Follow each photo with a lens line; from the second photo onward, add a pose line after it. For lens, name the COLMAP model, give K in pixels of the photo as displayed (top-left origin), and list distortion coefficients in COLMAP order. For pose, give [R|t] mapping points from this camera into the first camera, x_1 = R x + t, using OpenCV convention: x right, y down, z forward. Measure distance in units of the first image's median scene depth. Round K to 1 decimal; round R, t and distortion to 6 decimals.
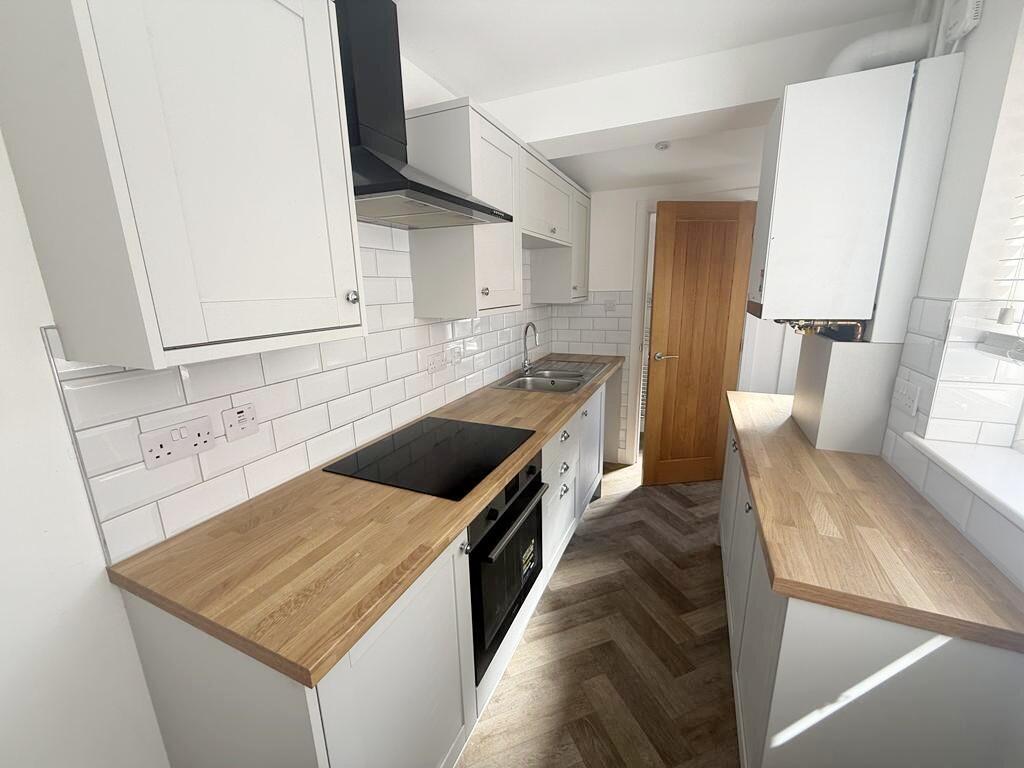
lens RADIAL K [[401.2, 0, 516.2], [0, 401.2, 384.6], [0, 0, 1]] dist [-0.002331, -0.000680]
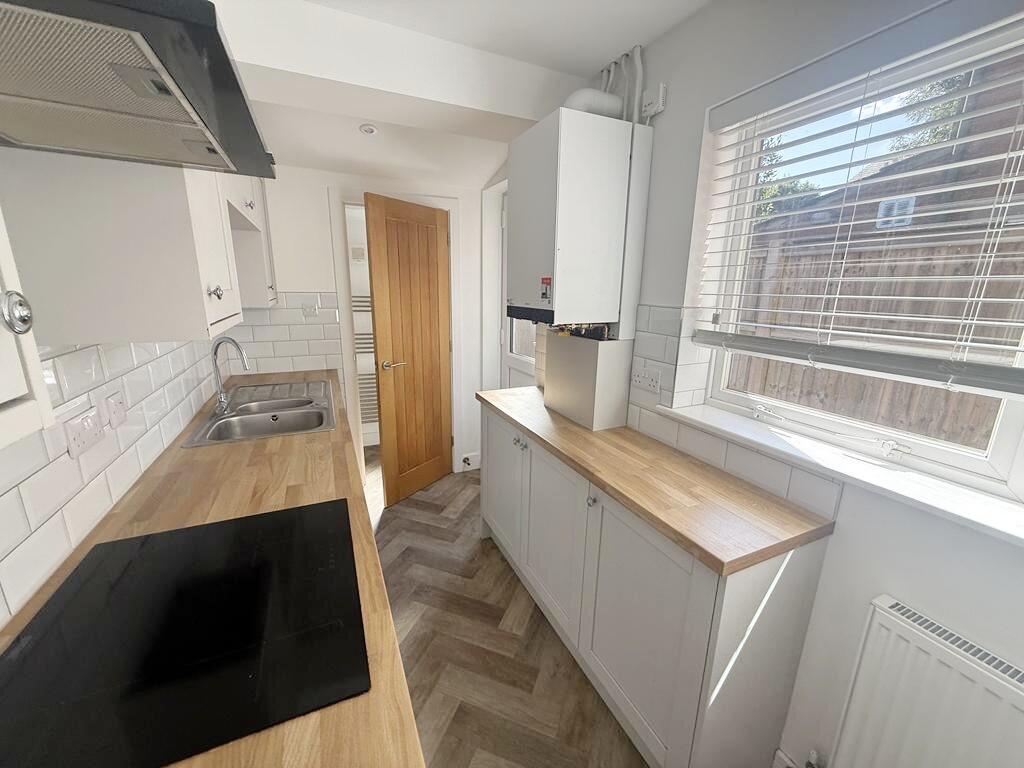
lens RADIAL K [[401.2, 0, 516.2], [0, 401.2, 384.6], [0, 0, 1]] dist [-0.002331, -0.000680]
pose [[0.668213, -0.145919, 0.729520, -0.196581], [0.146753, 0.987163, 0.063033, -0.066347], [-0.729353, 0.064939, 0.681049, 0.269218]]
